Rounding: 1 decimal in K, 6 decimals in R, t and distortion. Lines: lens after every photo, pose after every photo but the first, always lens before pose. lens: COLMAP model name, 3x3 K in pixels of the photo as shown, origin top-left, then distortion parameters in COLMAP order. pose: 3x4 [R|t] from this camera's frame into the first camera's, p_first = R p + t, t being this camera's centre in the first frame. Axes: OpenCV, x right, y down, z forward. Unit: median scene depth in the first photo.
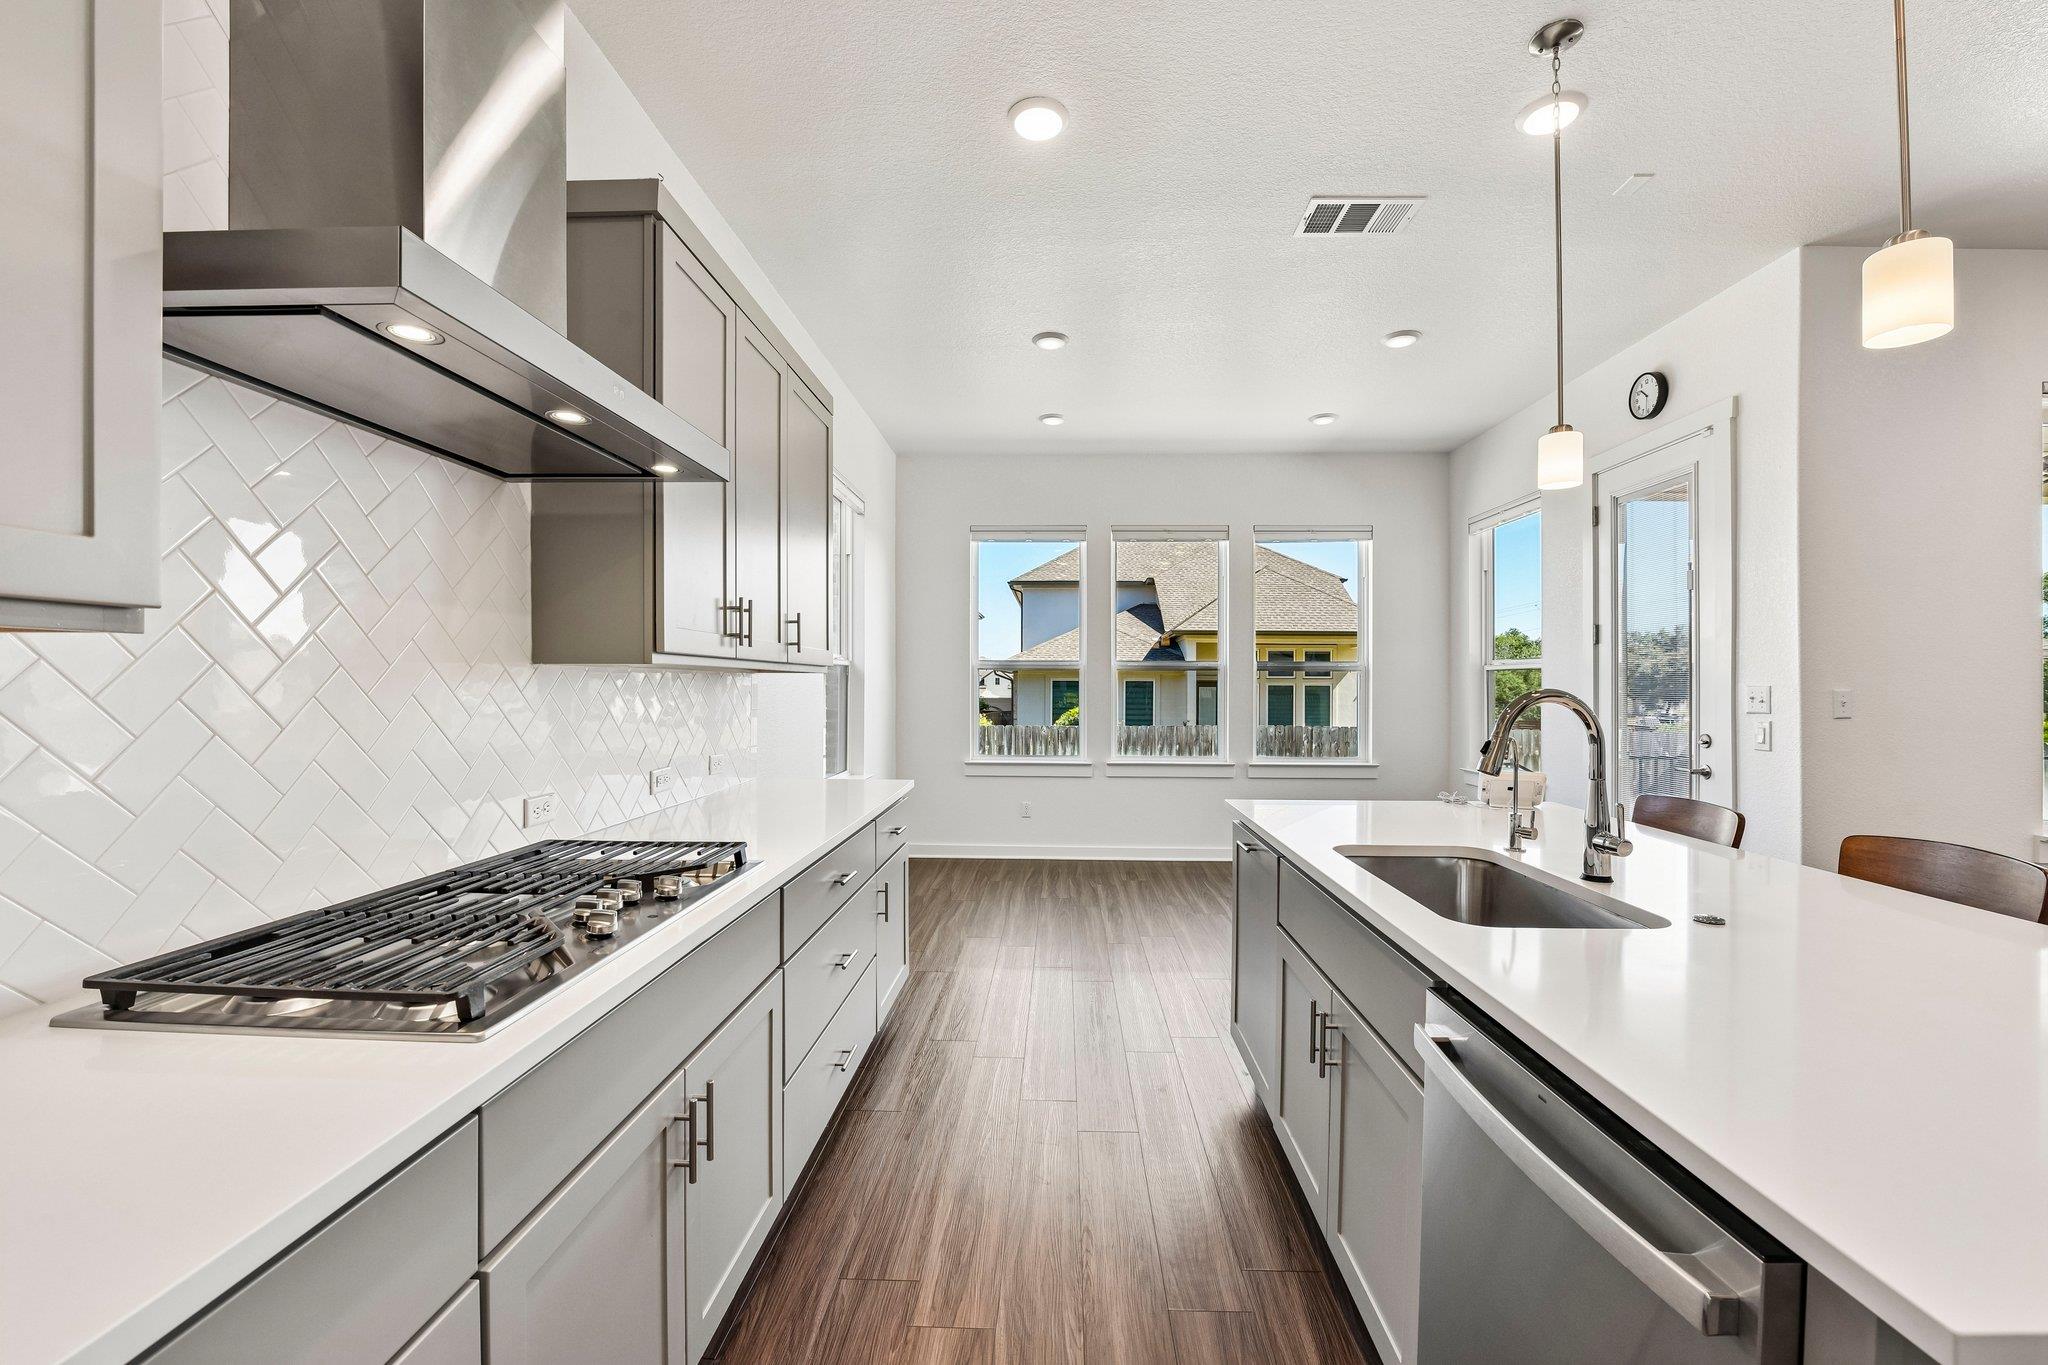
lens RADIAL K [[814.1, 0, 1045.9], [0, 814.1, 688.7], [0, 0, 1]] dist [-0.017157, -0.002436]
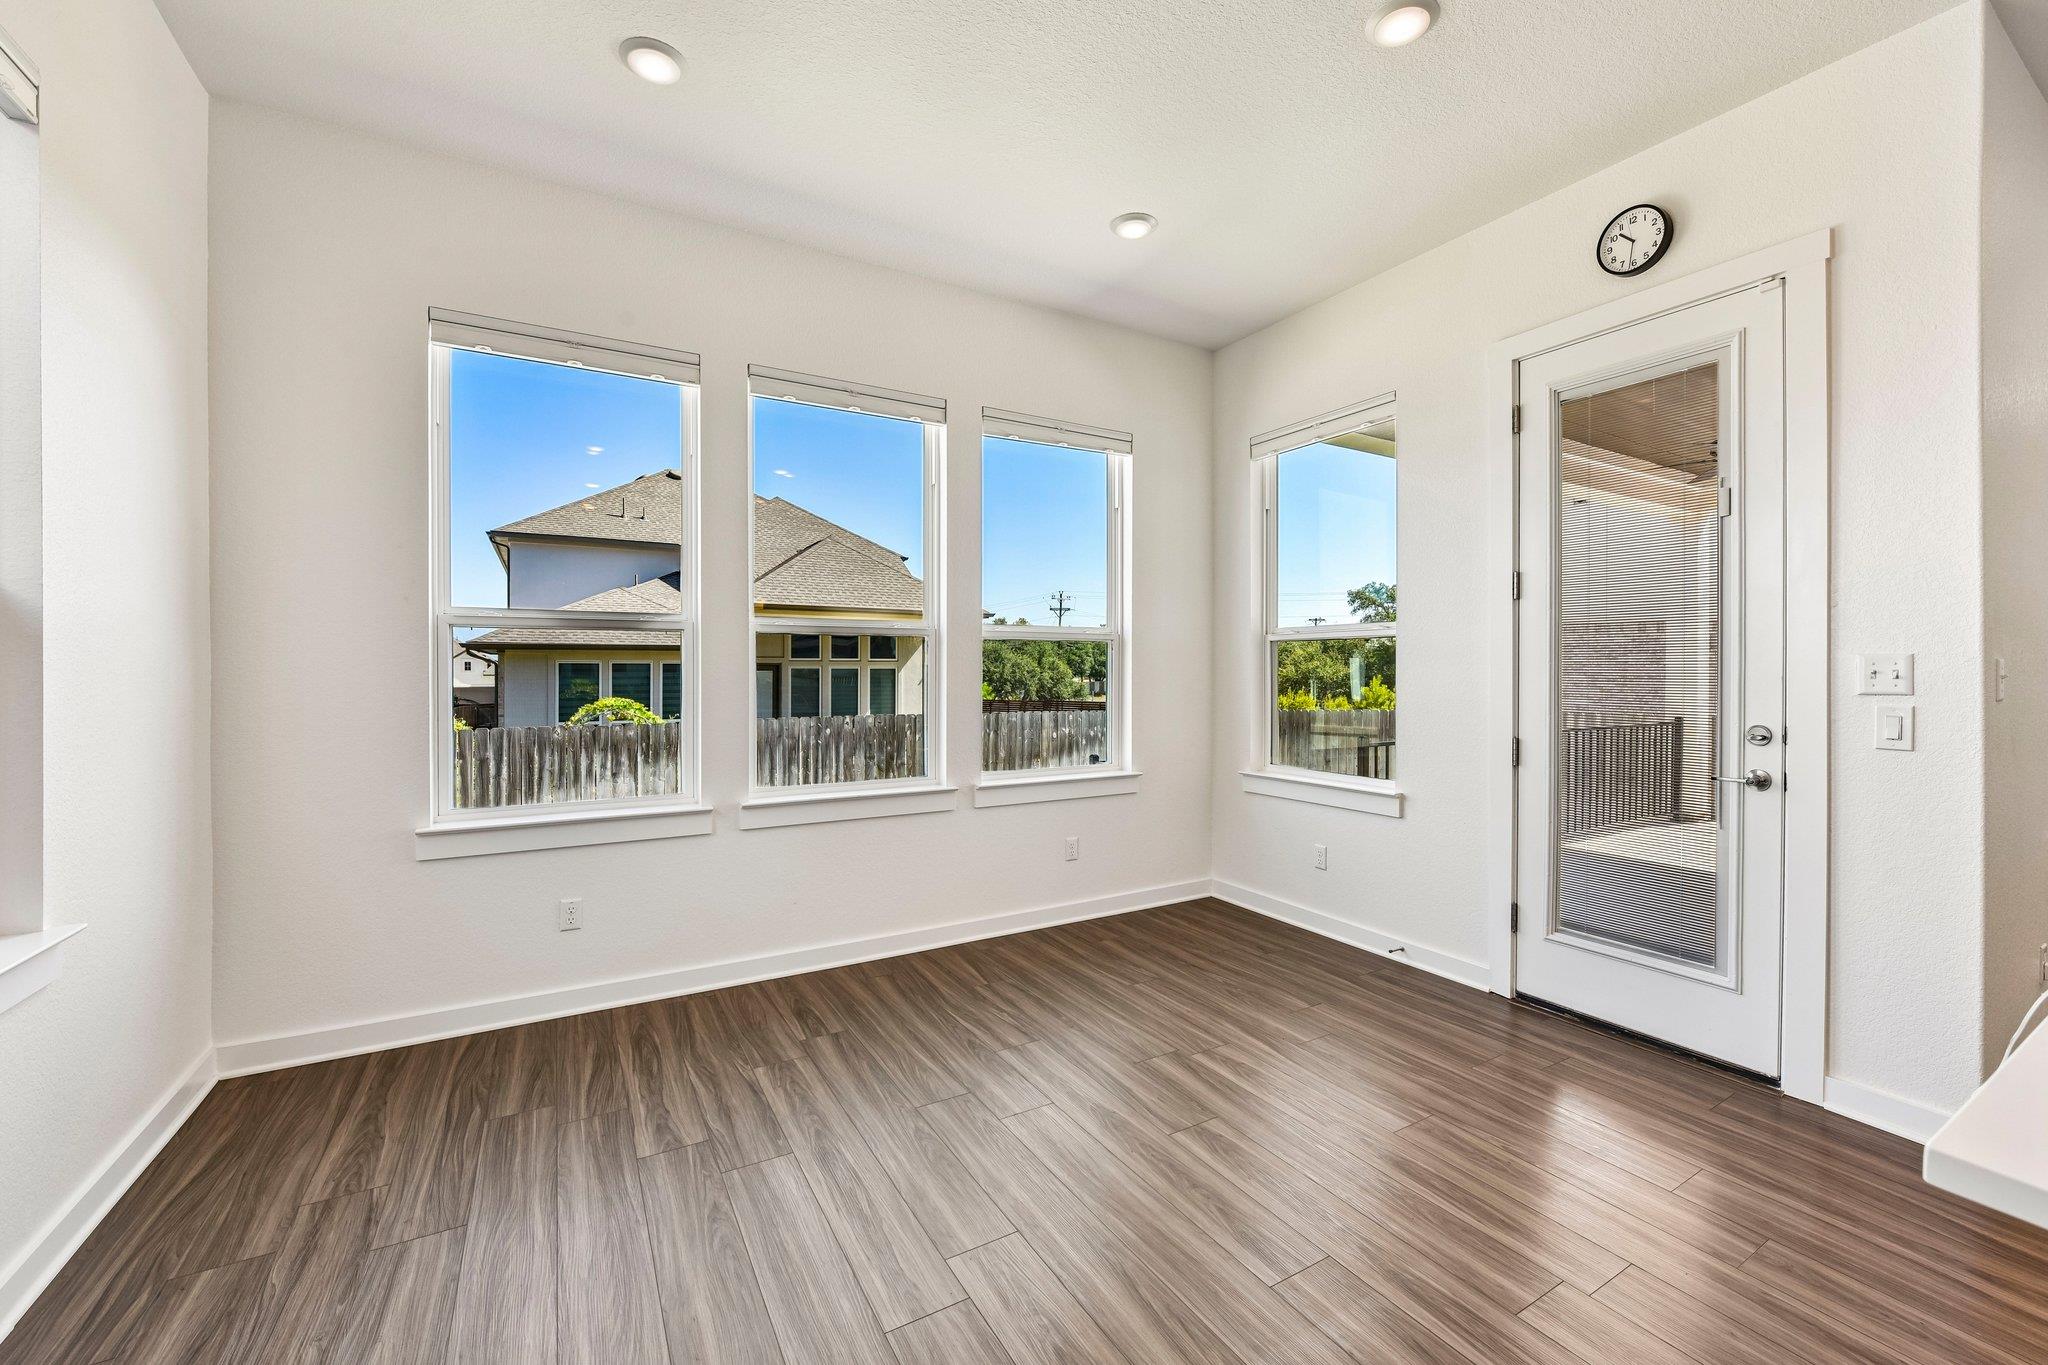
lens RADIAL K [[814.1, 0, 1042.6], [0, 814.1, 681.5], [0, 0, 1]] dist [-0.017157, -0.002436]
pose [[0.847383, -0.011727, 0.530852, -0.057215], [0.006373, 0.999909, 0.011915, 0.006120], [-0.530943, -0.006714, 0.847381, 0.641940]]
